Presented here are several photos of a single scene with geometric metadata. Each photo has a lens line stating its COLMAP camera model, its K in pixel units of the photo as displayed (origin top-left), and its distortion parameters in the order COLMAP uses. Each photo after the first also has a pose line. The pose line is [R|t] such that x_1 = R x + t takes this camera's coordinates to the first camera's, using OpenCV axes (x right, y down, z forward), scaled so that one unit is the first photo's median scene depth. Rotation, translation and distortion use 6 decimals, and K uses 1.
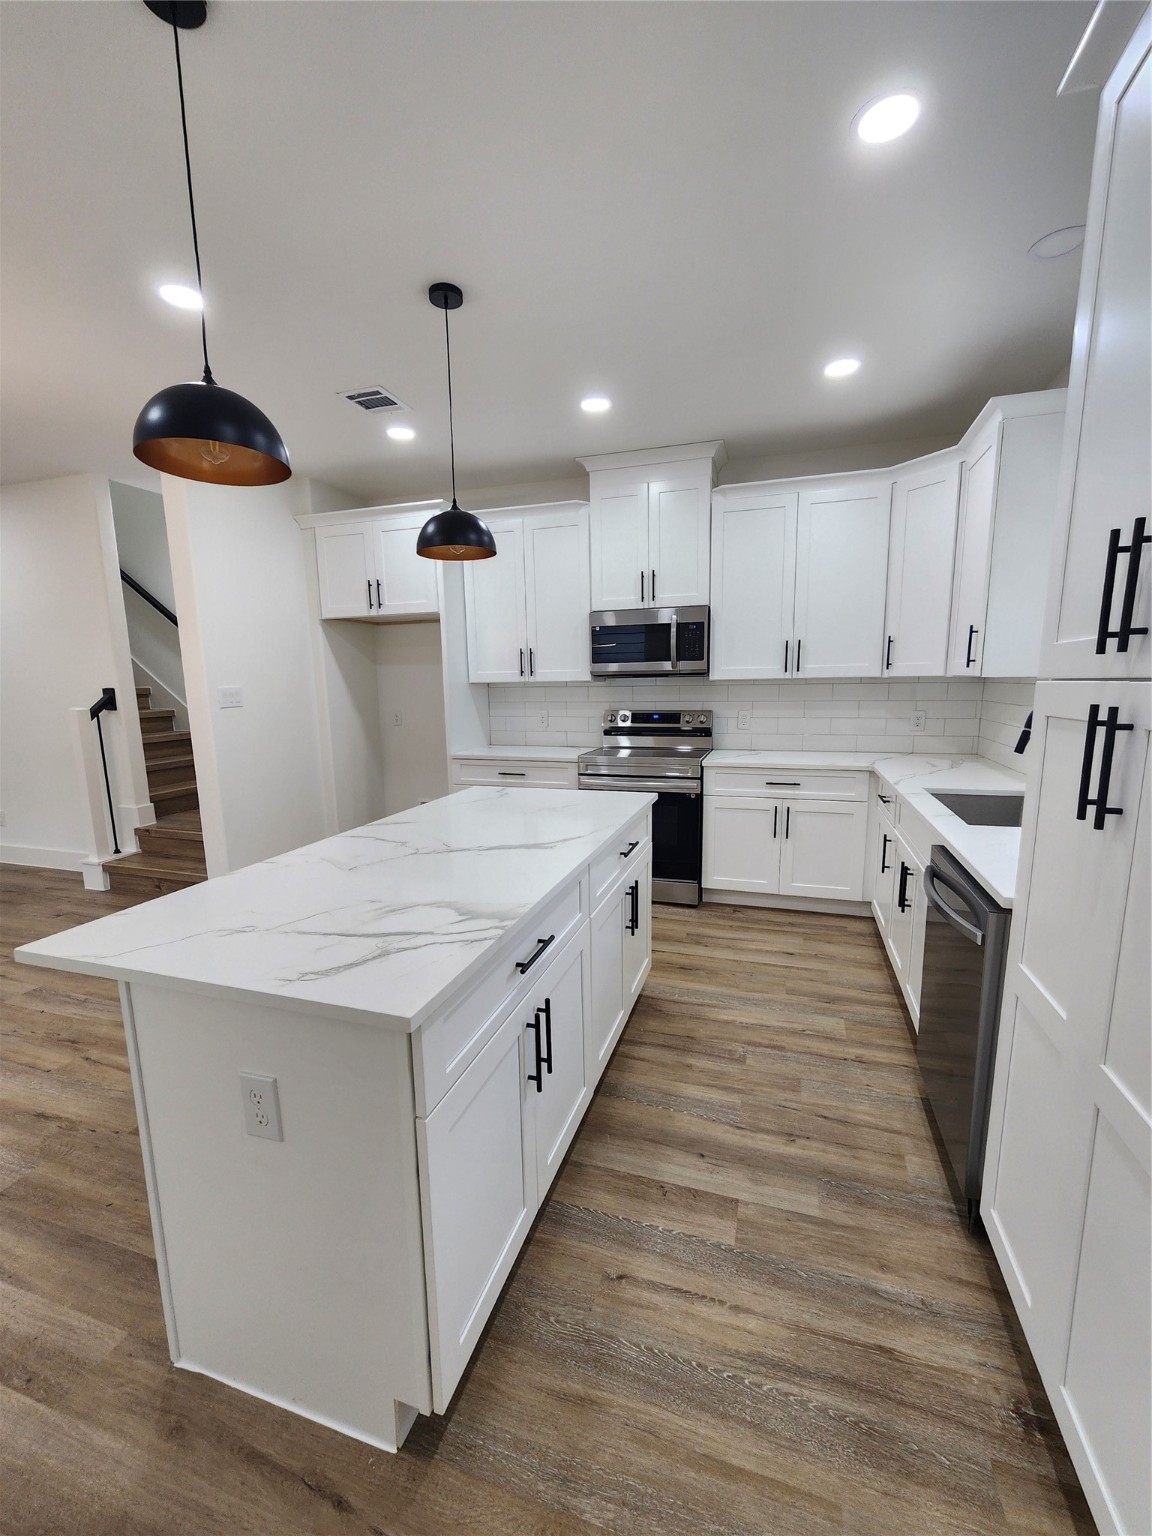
lens RADIAL K [[640.0, 0, 582.1], [0, 640.0, 773.6], [0, 0, 1]] dist [-0.008367, 0.006356]
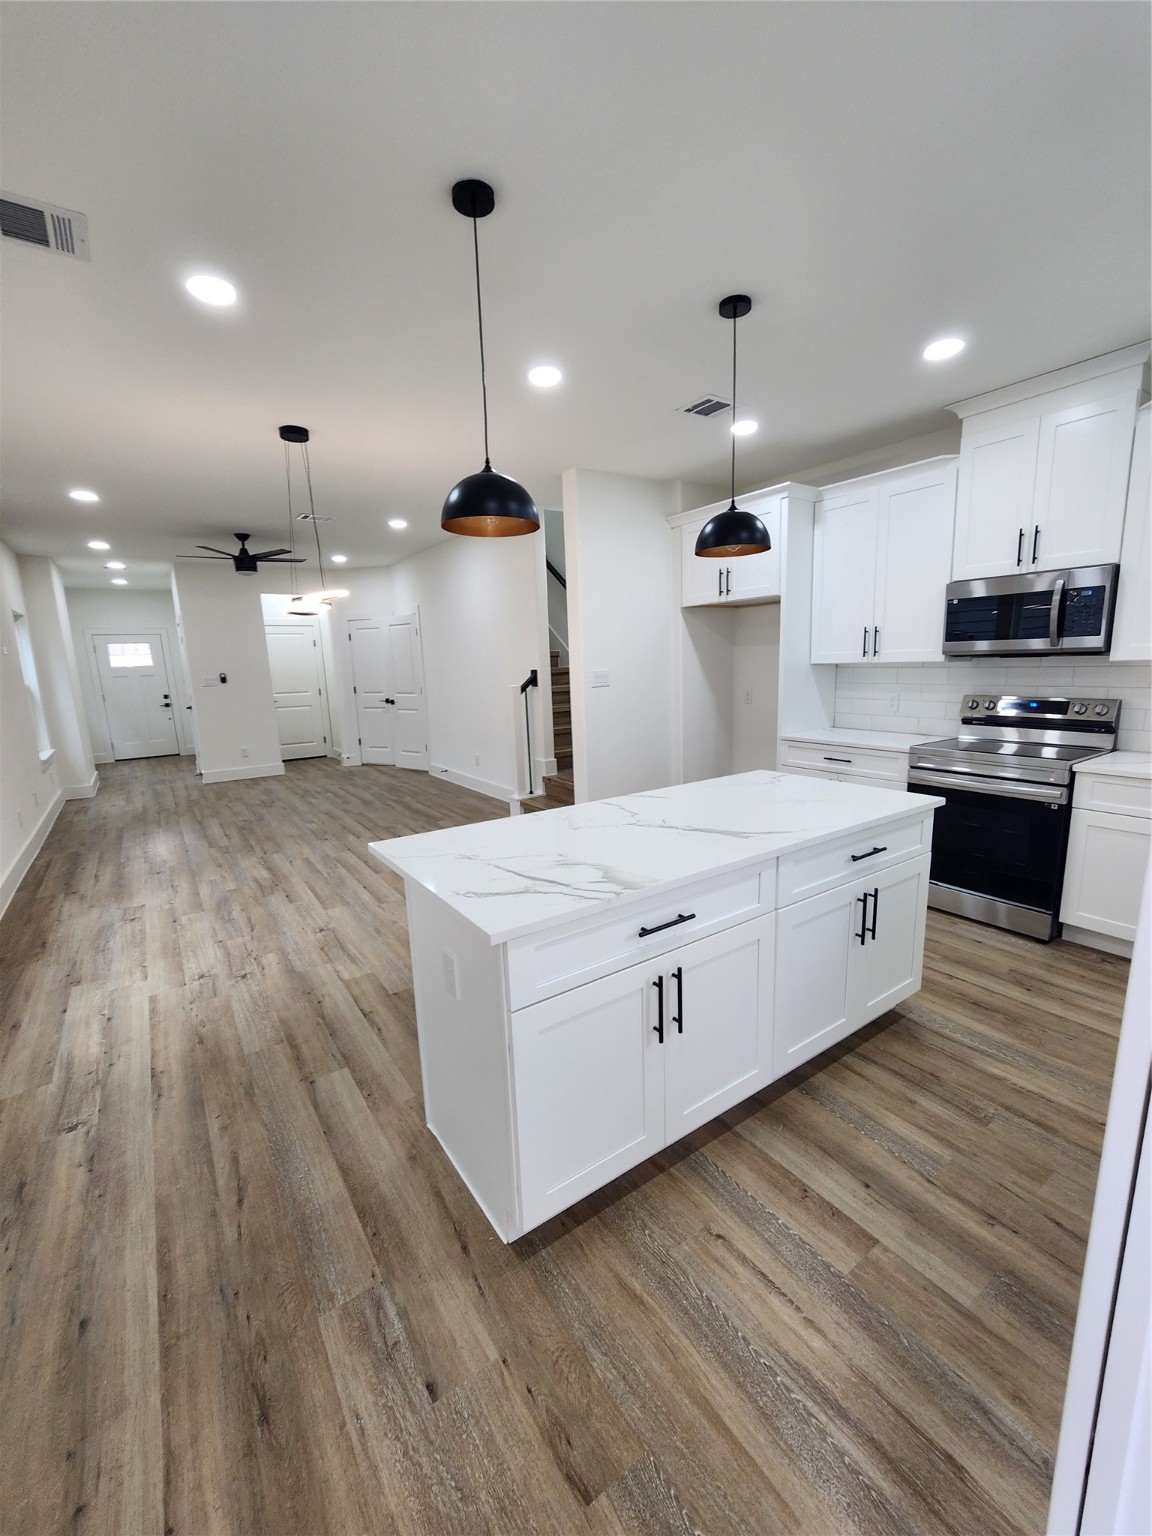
lens RADIAL K [[636.7, 0, 576.0], [0, 636.7, 768.0], [0, 0, 1]] dist [-0.003680, 0.005079]
pose [[0.790958, 0.092187, -0.604886, 0.286070], [-0.068381, 0.995710, 0.062334, -0.035876], [0.608038, -0.007941, 0.793868, -0.001940]]
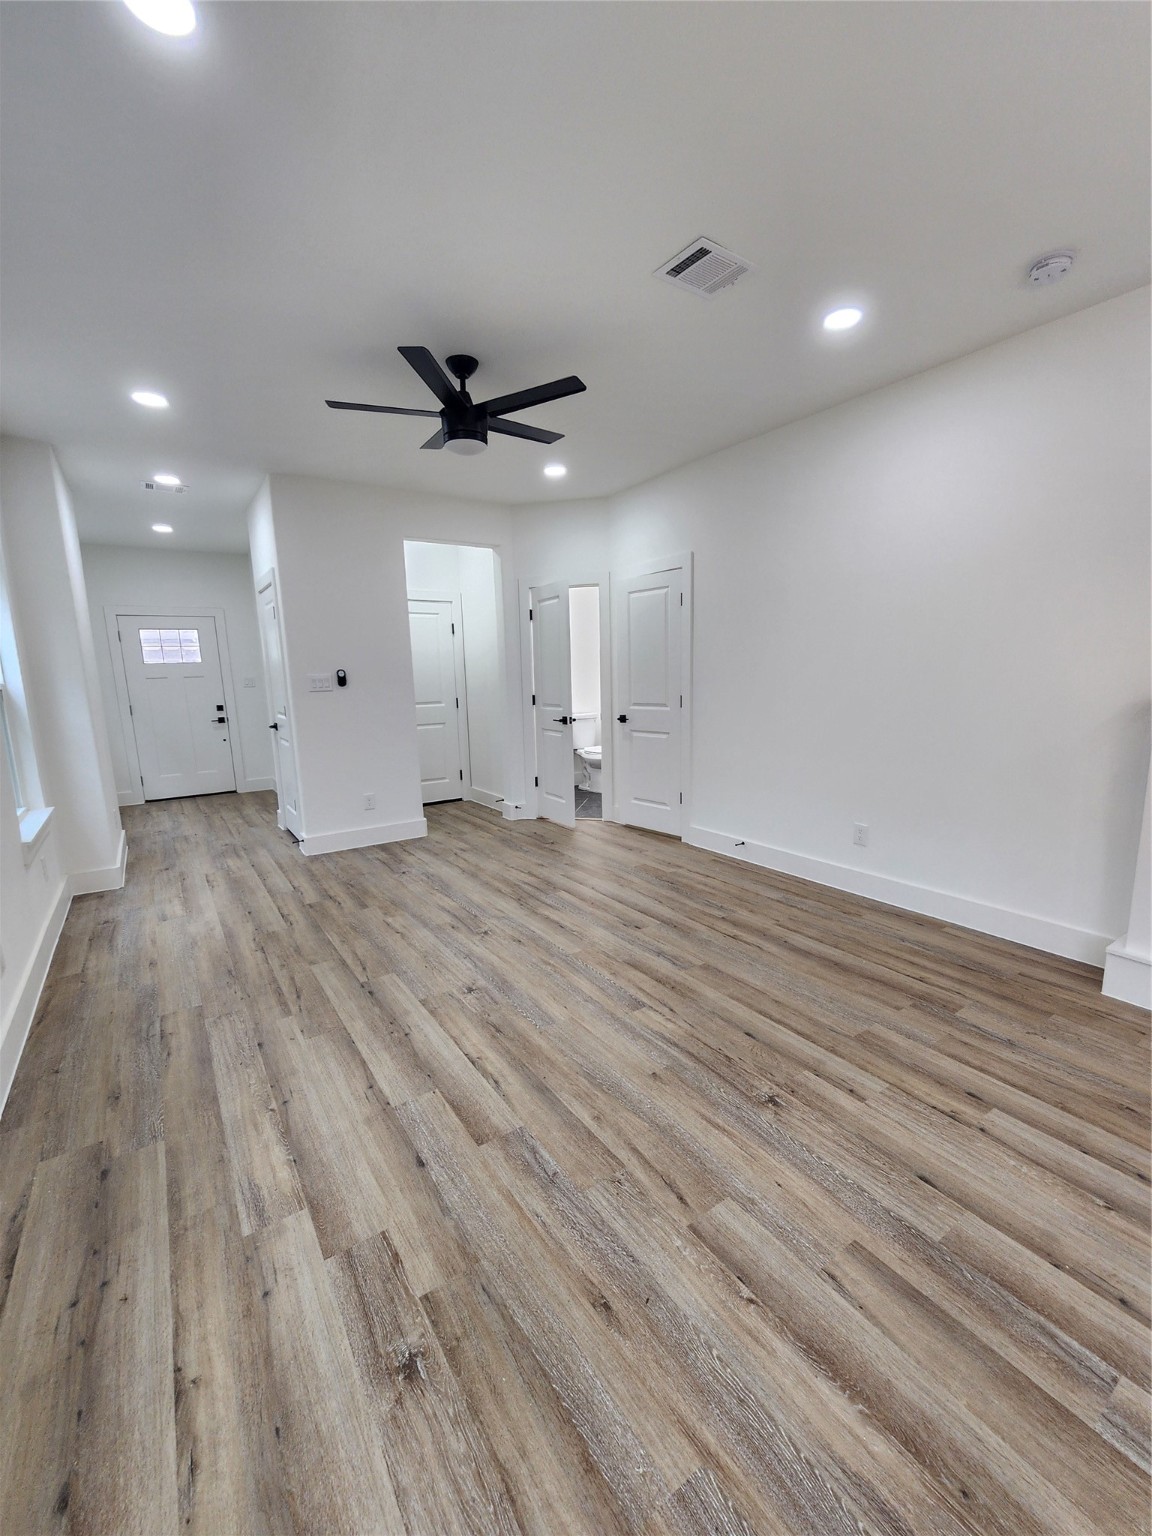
lens RADIAL K [[640.0, 0, 582.1], [0, 640.0, 773.6], [0, 0, 1]] dist [-0.008367, 0.006356]
pose [[0.788931, 0.091037, -0.607701, -1.558602], [-0.075586, 0.995831, 0.051054, -0.033265], [0.609816, 0.005655, 0.792523, 0.449125]]
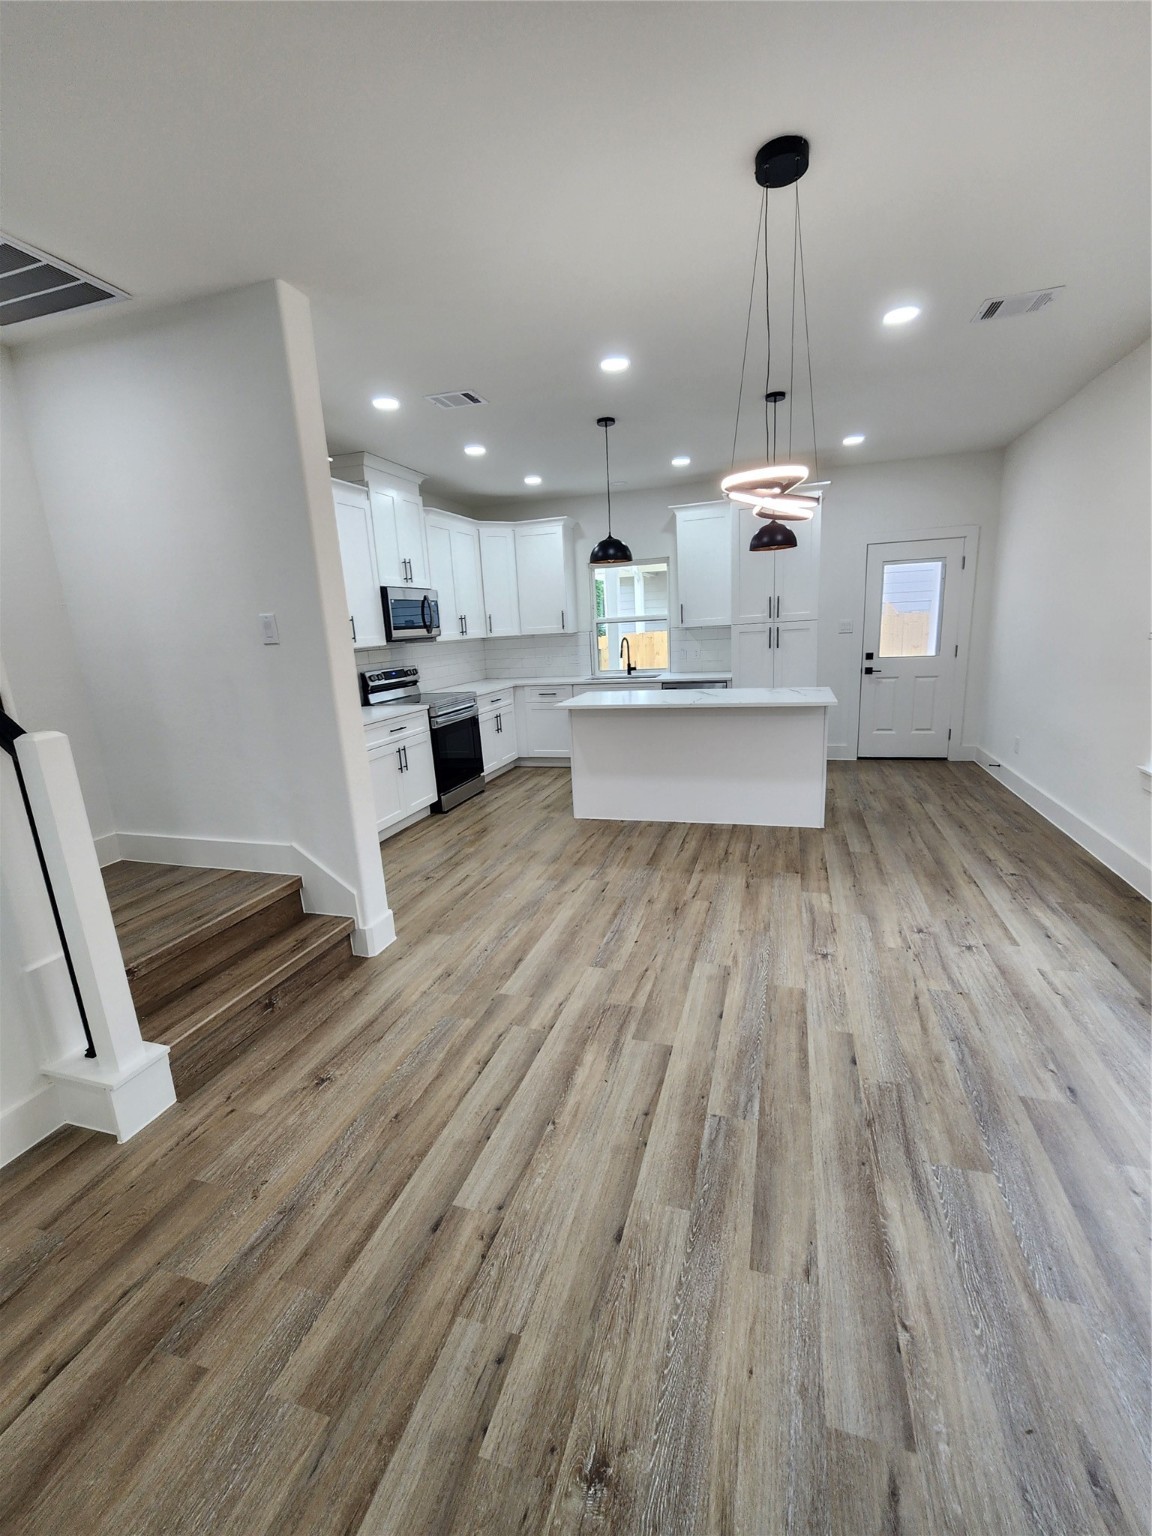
lens RADIAL K [[640.0, 0, 582.1], [0, 640.0, 773.6], [0, 0, 1]] dist [-0.008367, 0.006356]
pose [[-0.010239, -0.216004, 0.976339, -2.204262], [0.197472, 0.956725, 0.213735, -0.183328], [-0.980255, 0.194988, 0.032859, 1.190399]]
